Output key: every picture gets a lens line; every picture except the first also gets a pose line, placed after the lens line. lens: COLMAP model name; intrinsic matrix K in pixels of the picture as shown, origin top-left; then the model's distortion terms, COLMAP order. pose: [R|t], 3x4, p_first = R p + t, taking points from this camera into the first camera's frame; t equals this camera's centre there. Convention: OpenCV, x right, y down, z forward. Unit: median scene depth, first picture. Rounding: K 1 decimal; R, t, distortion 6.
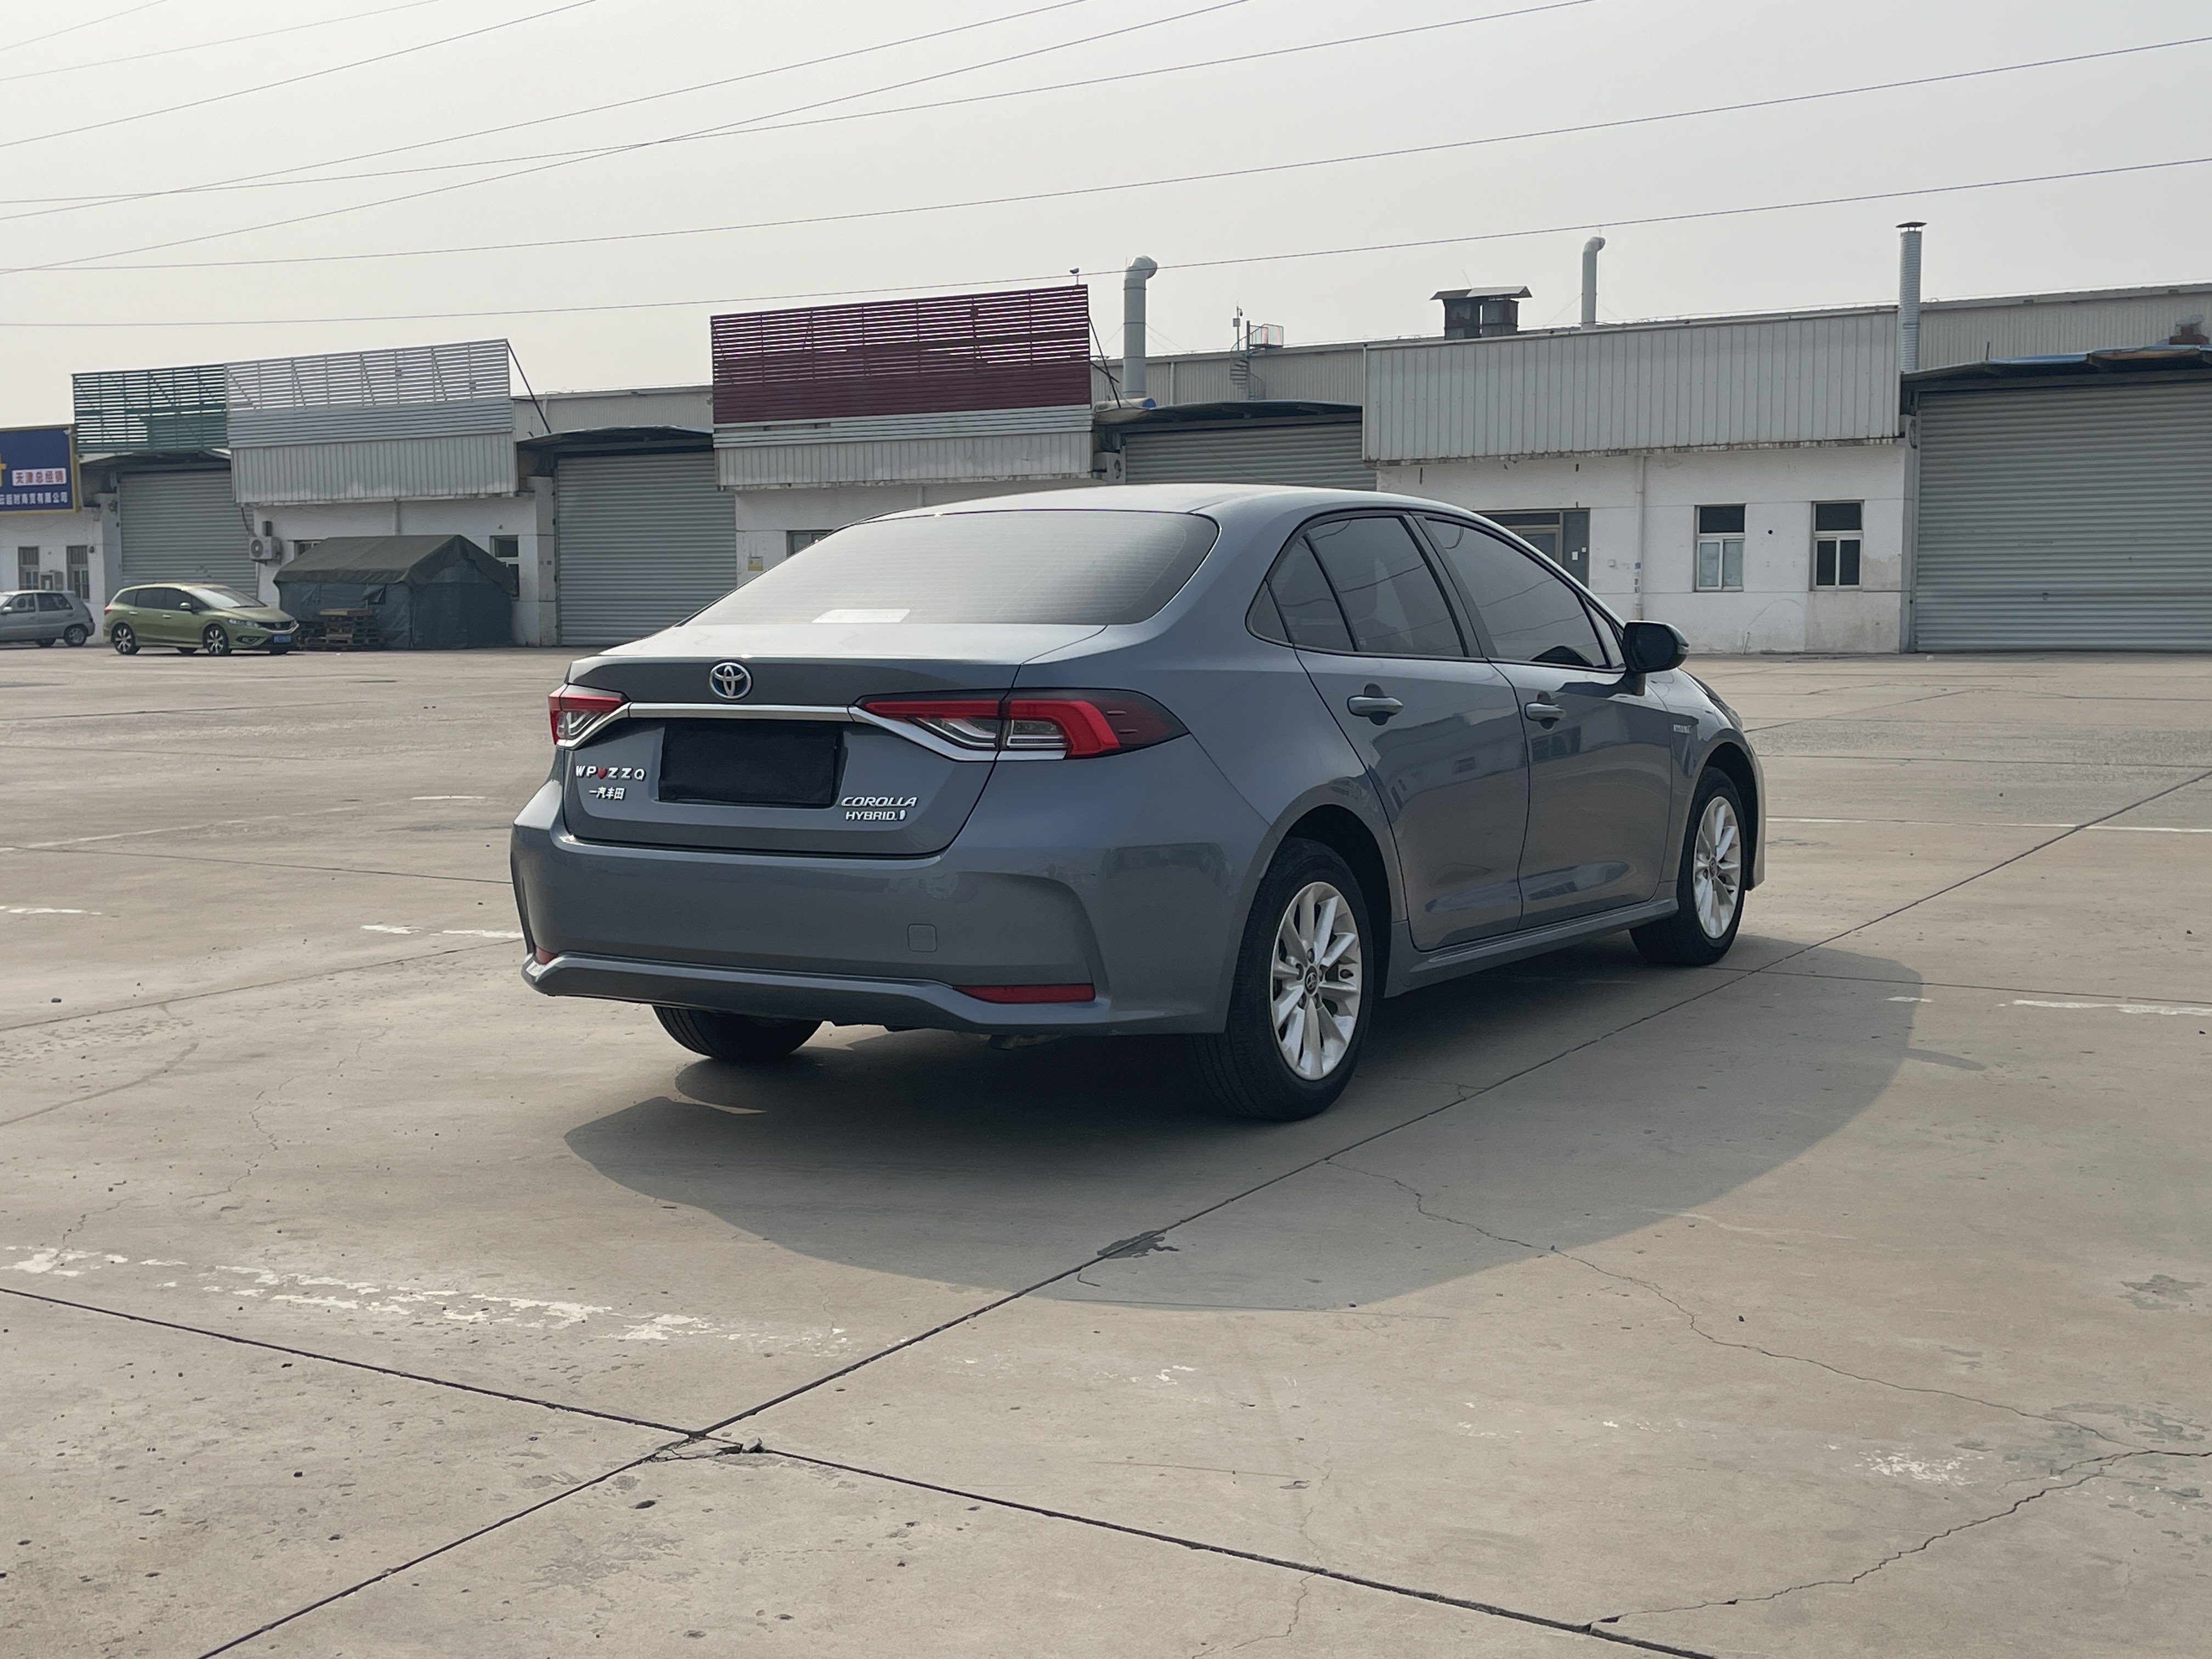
lens RADIAL K [[2585.0, 0, 1106.0], [0, 2585.0, 829.5], [0, 0, 1]] dist [0.040485, 0.022274]
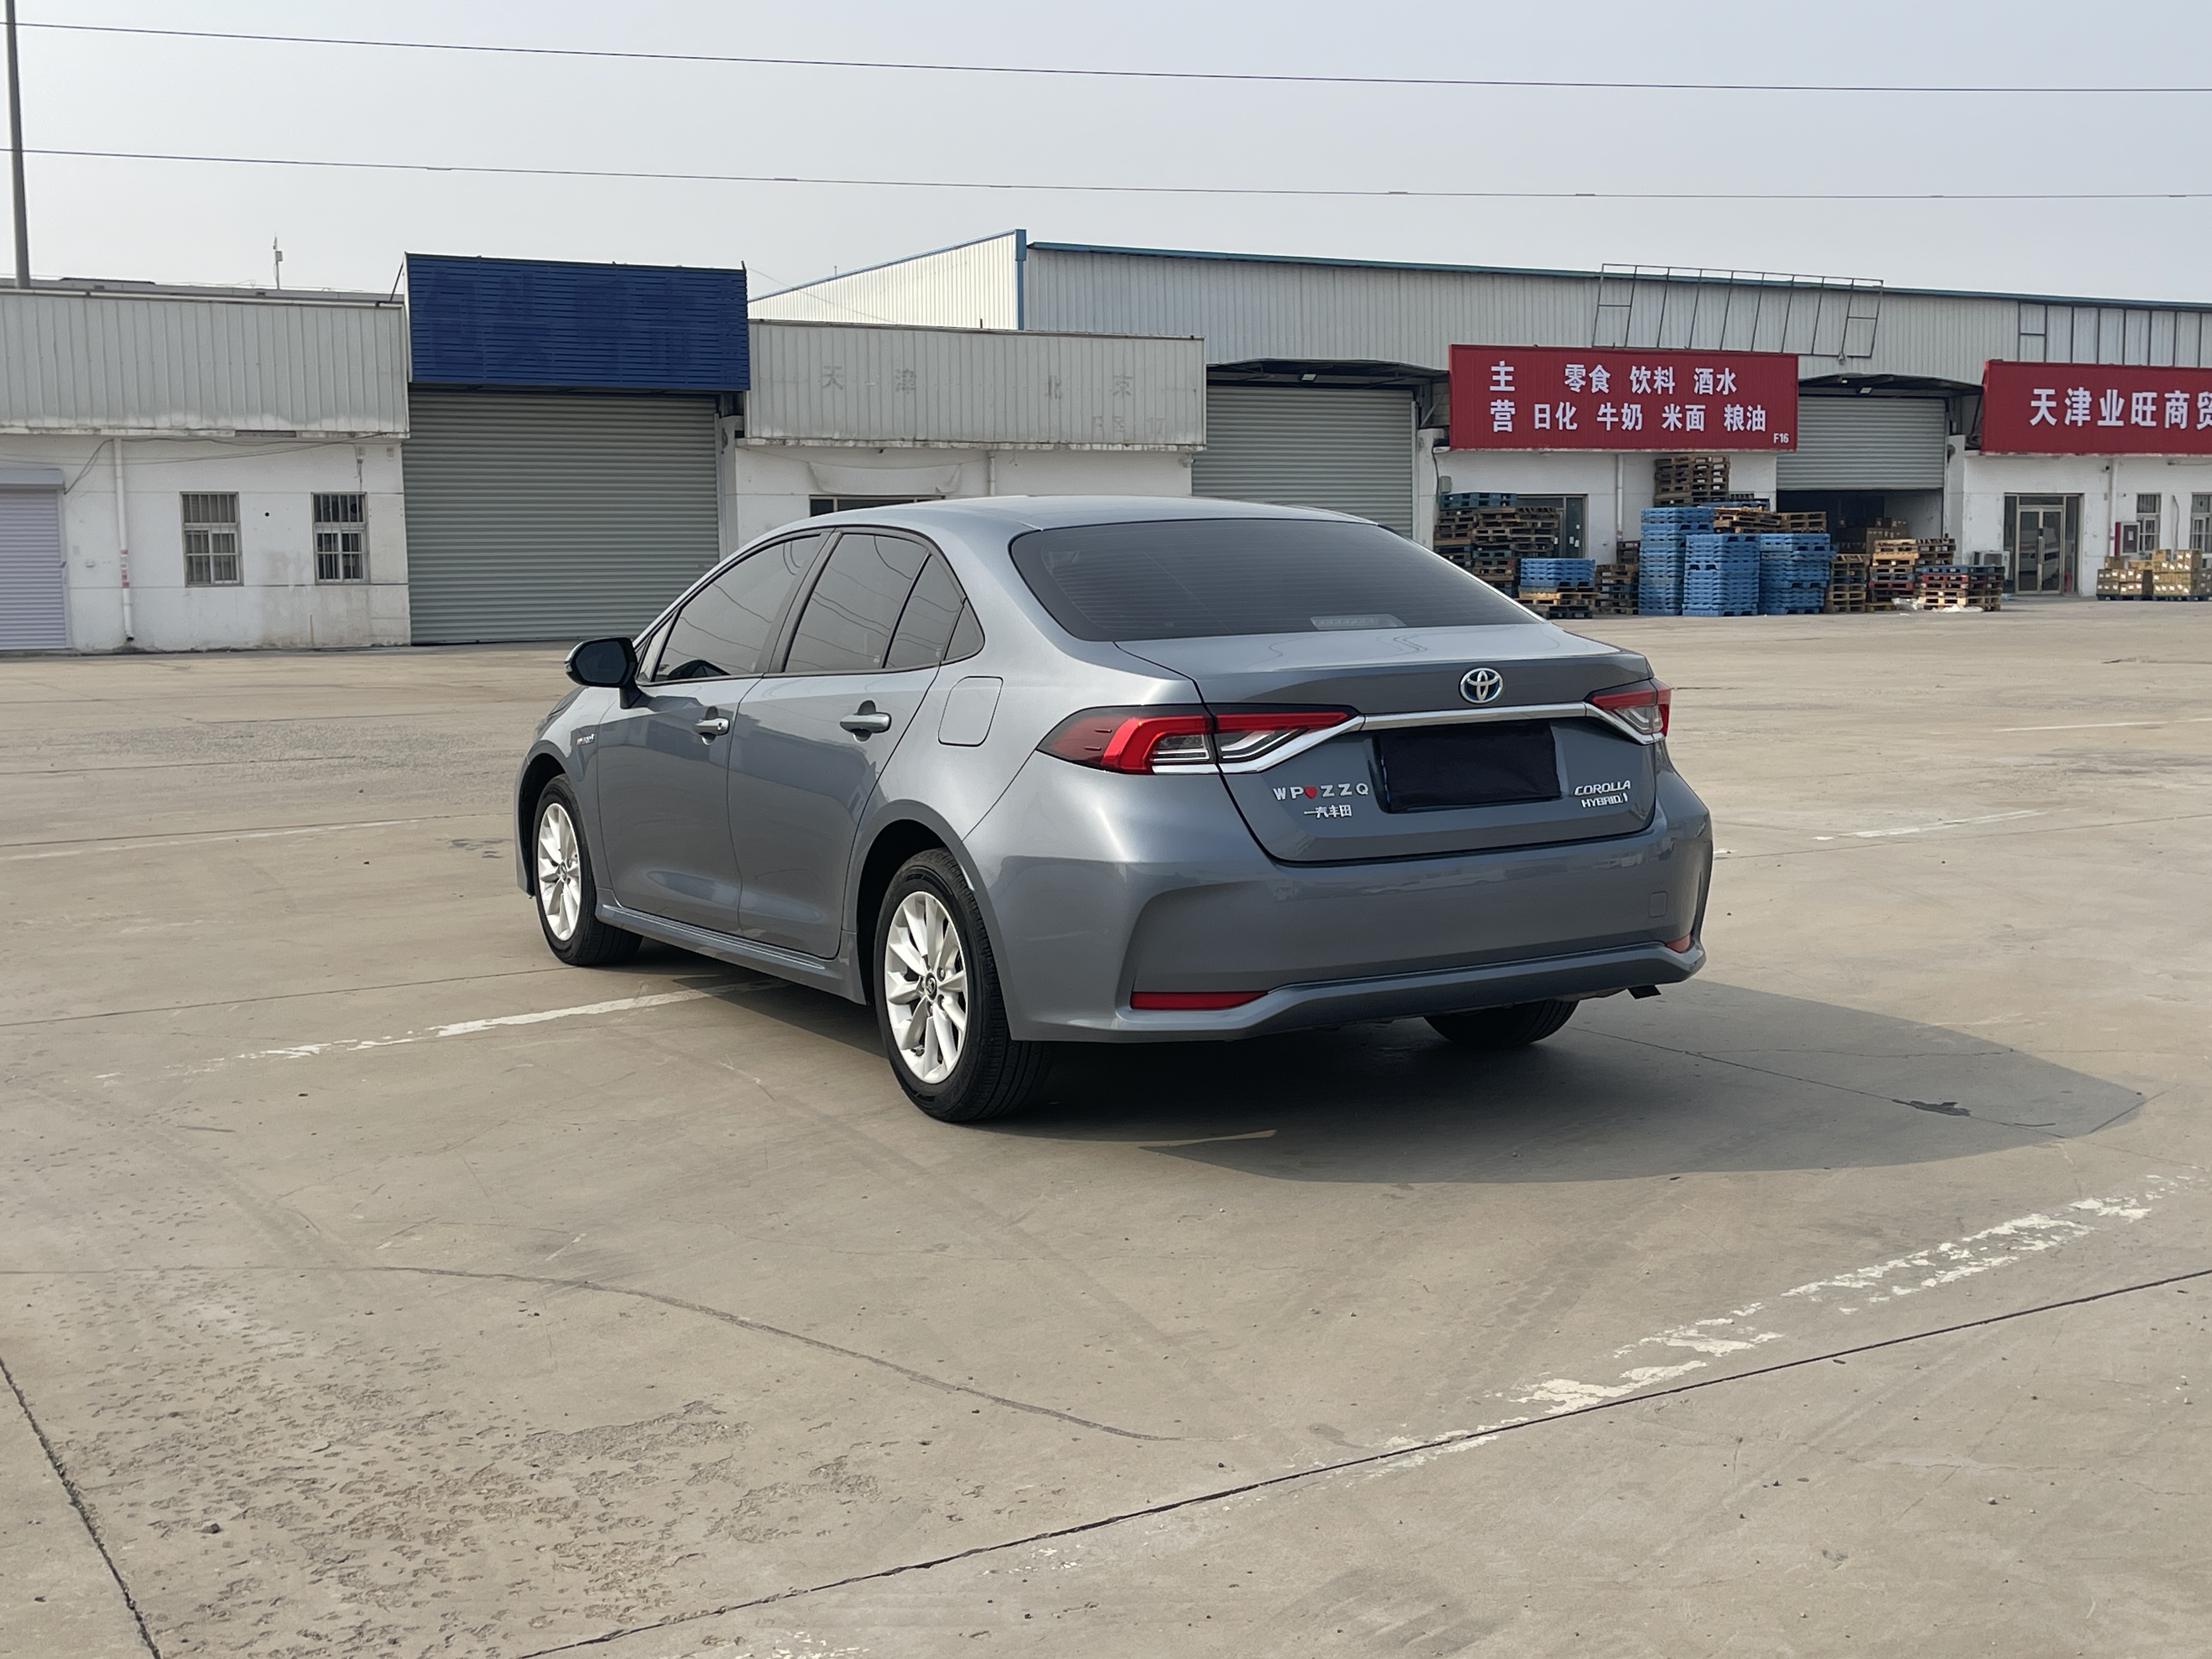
lens RADIAL K [[2657.7, 0, 1106.5], [0, 2657.7, 873.6], [0, 0, 1]] dist [0.094658, 0.012506]
pose [[0.444421, -0.107133, 0.889389, -1.157626], [0.090379, 0.993120, 0.074466, -0.075823], [-0.891247, 0.047288, 0.451046, 0.664457]]
